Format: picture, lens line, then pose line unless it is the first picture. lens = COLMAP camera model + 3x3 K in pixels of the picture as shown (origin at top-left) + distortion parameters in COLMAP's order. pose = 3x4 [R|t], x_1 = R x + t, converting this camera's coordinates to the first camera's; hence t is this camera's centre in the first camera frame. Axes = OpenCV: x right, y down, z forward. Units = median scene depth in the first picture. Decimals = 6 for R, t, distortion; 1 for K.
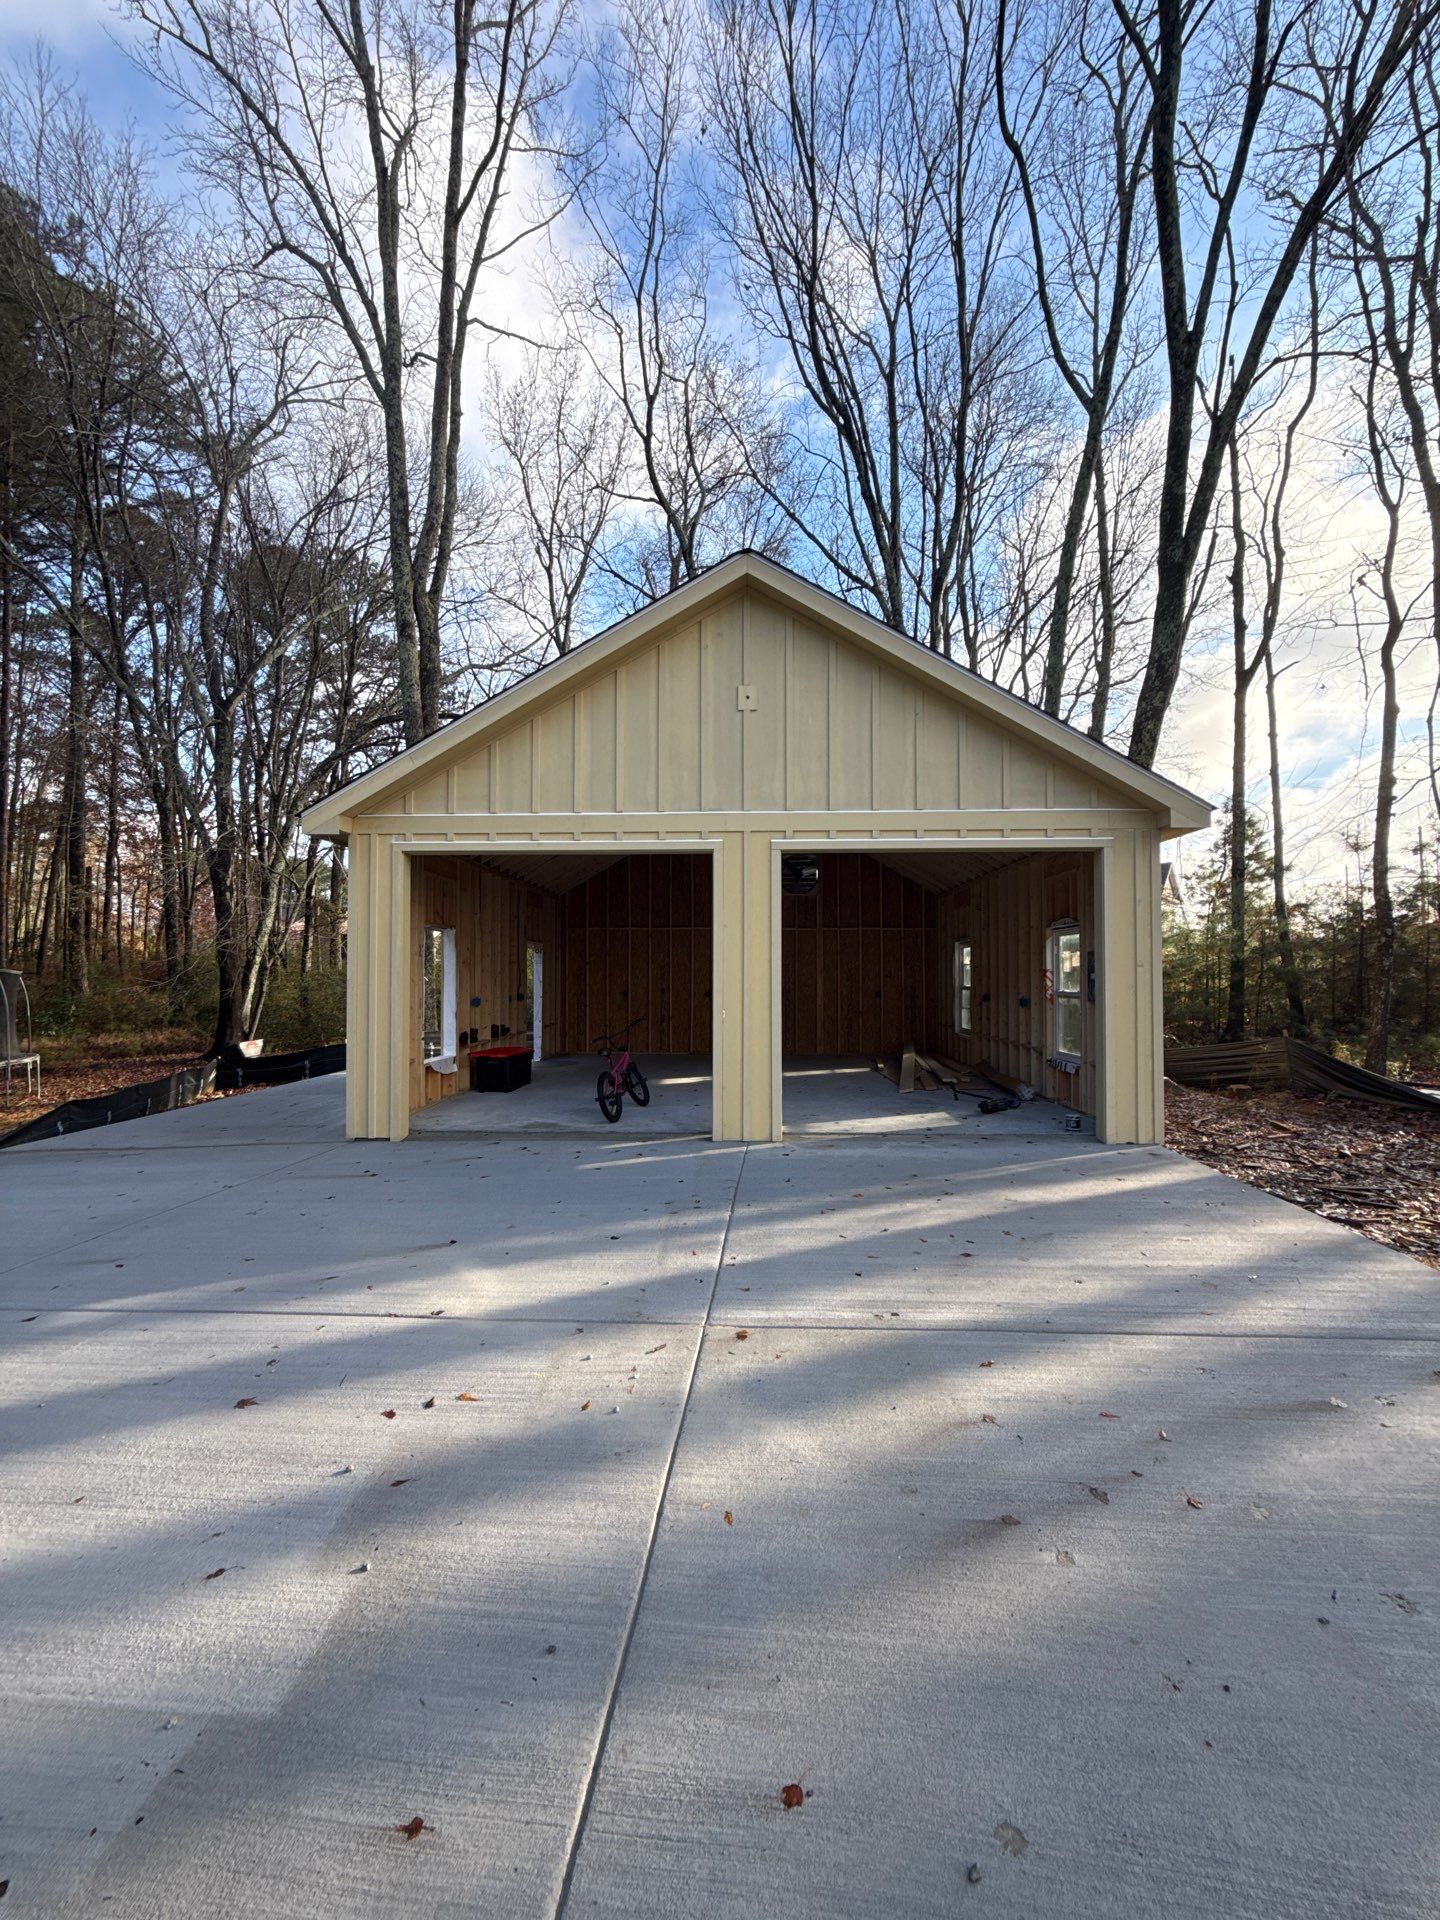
lens RADIAL K [[761.6, 0, 714.0], [0, 761.6, 969.7], [0, 0, 1]] dist [-0.003591, 0.000338]
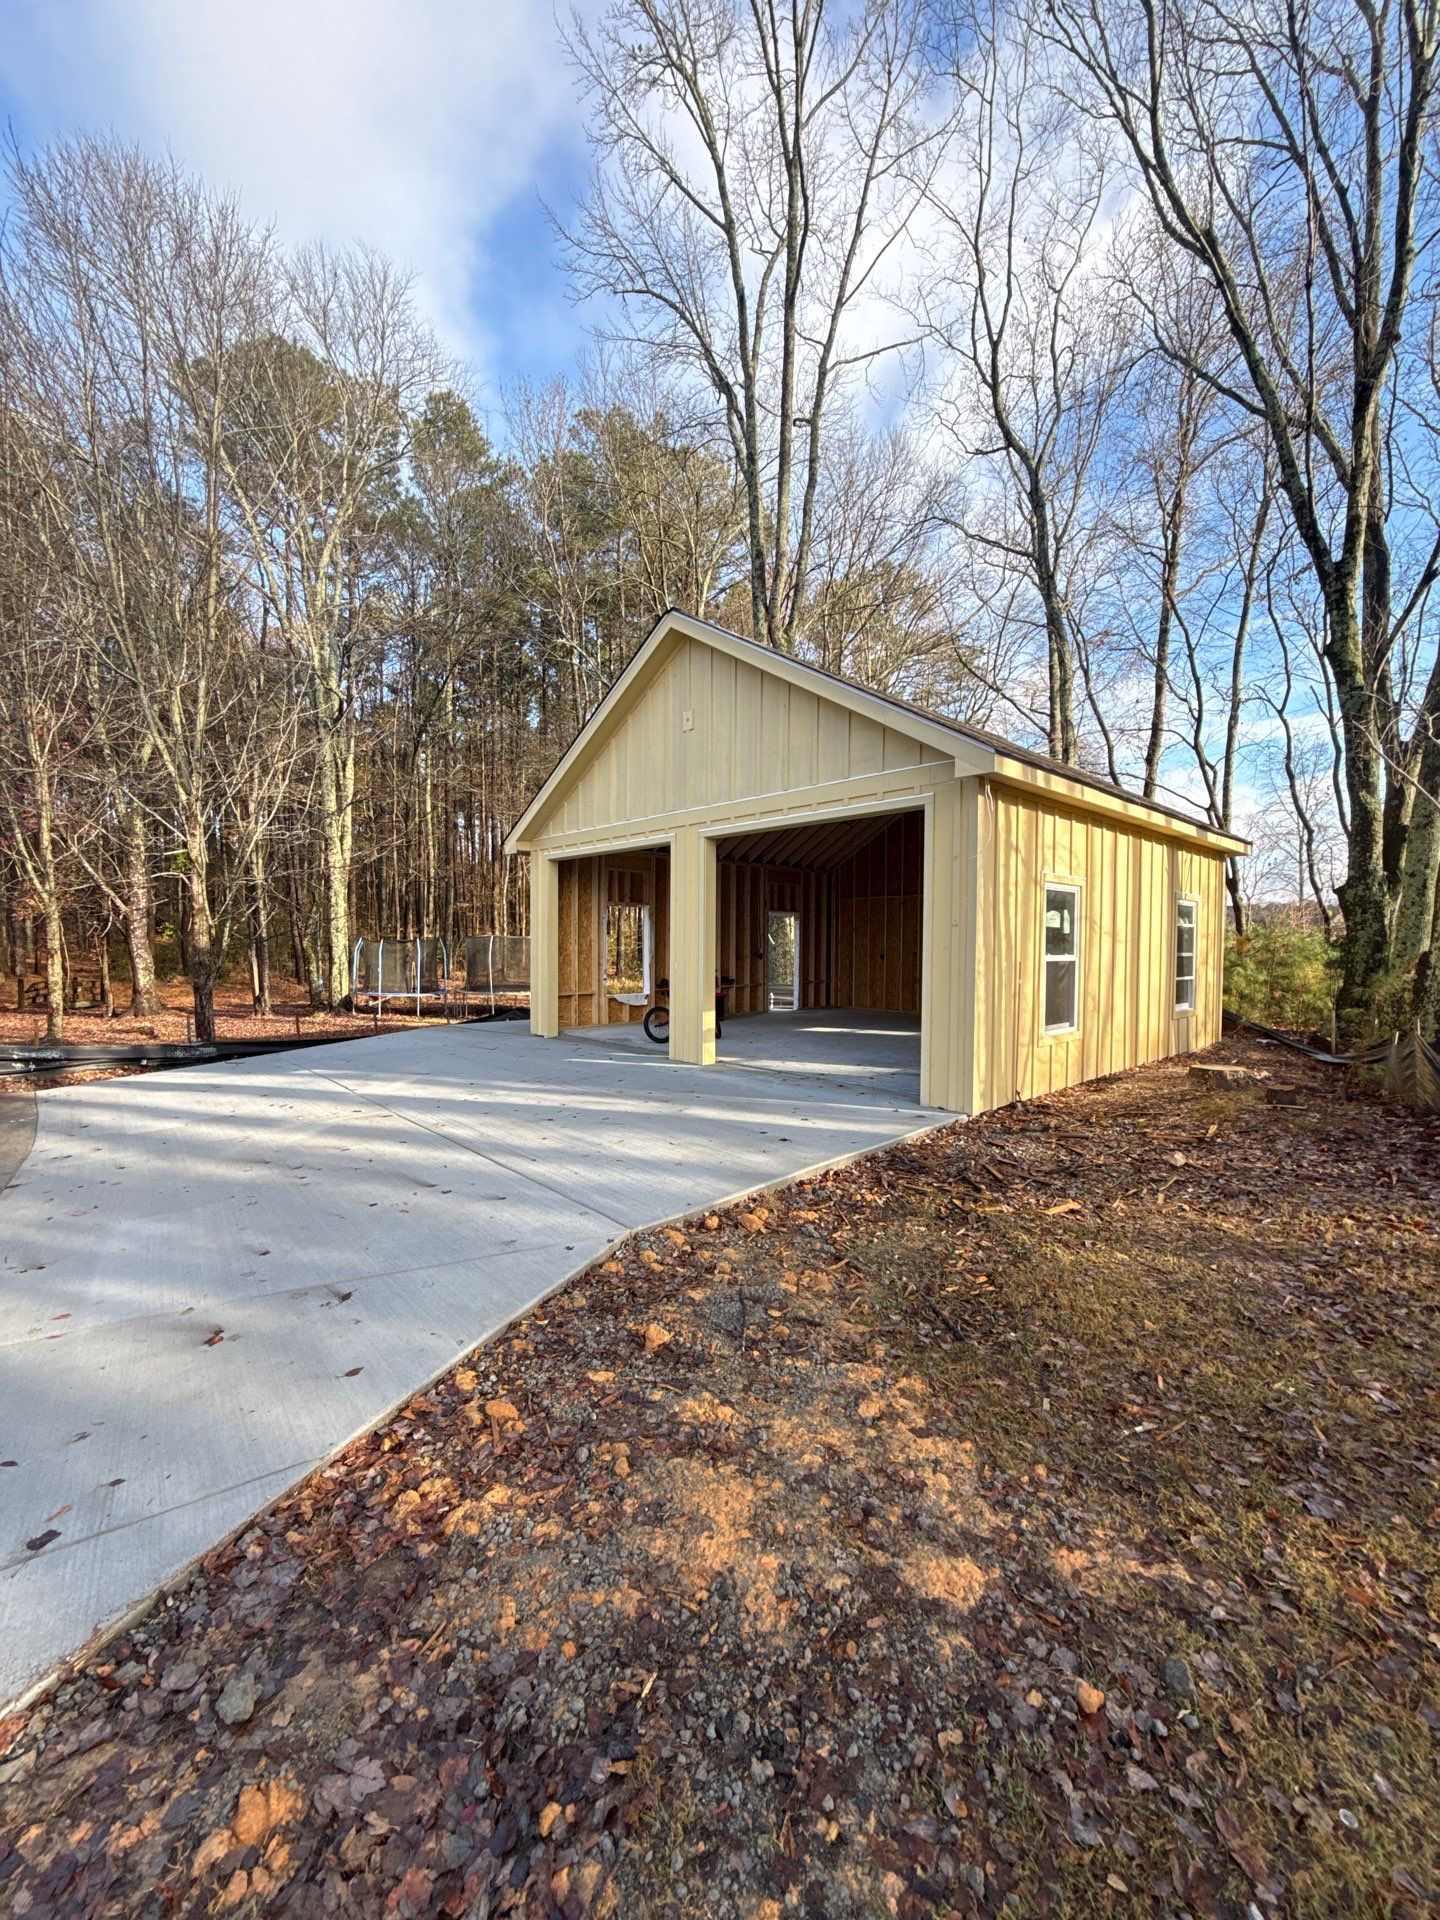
lens RADIAL K [[761.6, 0, 708.0], [0, 761.6, 955.8], [0, 0, 1]] dist [-0.003591, 0.000338]
pose [[0.709590, 0.017625, -0.704394, 0.951966], [0.001076, 0.999659, 0.026096, 0.001771], [0.704614, -0.019276, 0.709329, 0.118079]]
